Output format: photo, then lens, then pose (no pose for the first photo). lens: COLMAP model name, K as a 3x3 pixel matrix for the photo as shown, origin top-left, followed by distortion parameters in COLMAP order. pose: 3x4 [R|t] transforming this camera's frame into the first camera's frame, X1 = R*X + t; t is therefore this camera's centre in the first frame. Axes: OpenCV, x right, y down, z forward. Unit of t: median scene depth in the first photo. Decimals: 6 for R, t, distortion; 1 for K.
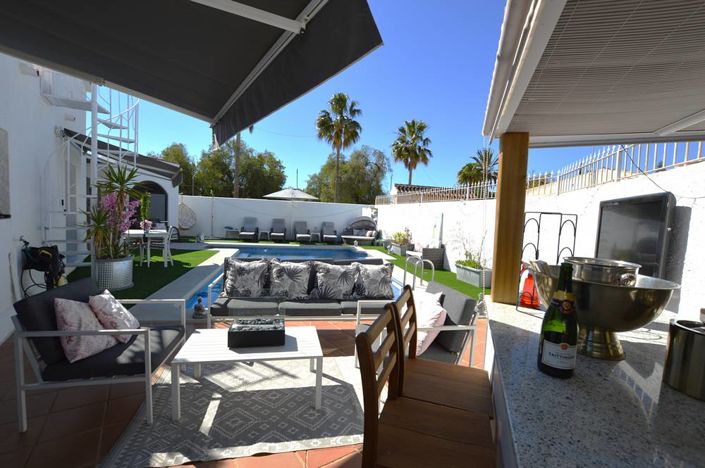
lens RADIAL K [[322.7, 0, 352.5], [0, 322.7, 234.0], [0, 0, 1]] dist [-0.028267, 0.001055]
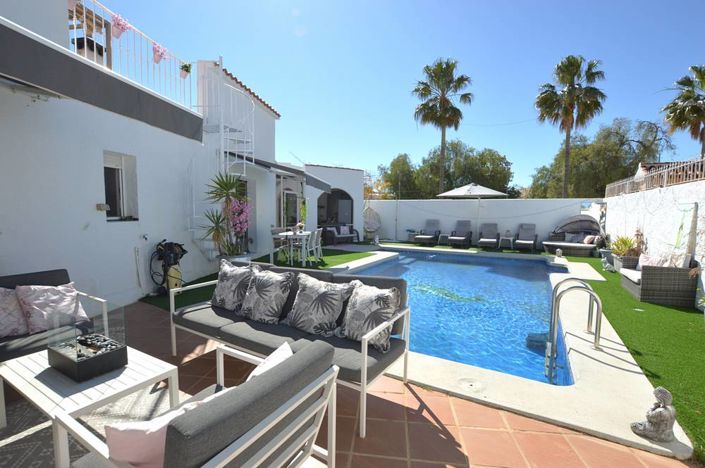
lens RADIAL K [[322.7, 0, 352.5], [0, 322.7, 234.0], [0, 0, 1]] dist [-0.028267, 0.001055]
pose [[0.747046, 0.007015, -0.664735, 0.121422], [-0.016074, 0.999843, -0.007512, 0.000508], [0.664578, 0.016297, 0.747041, 0.147506]]
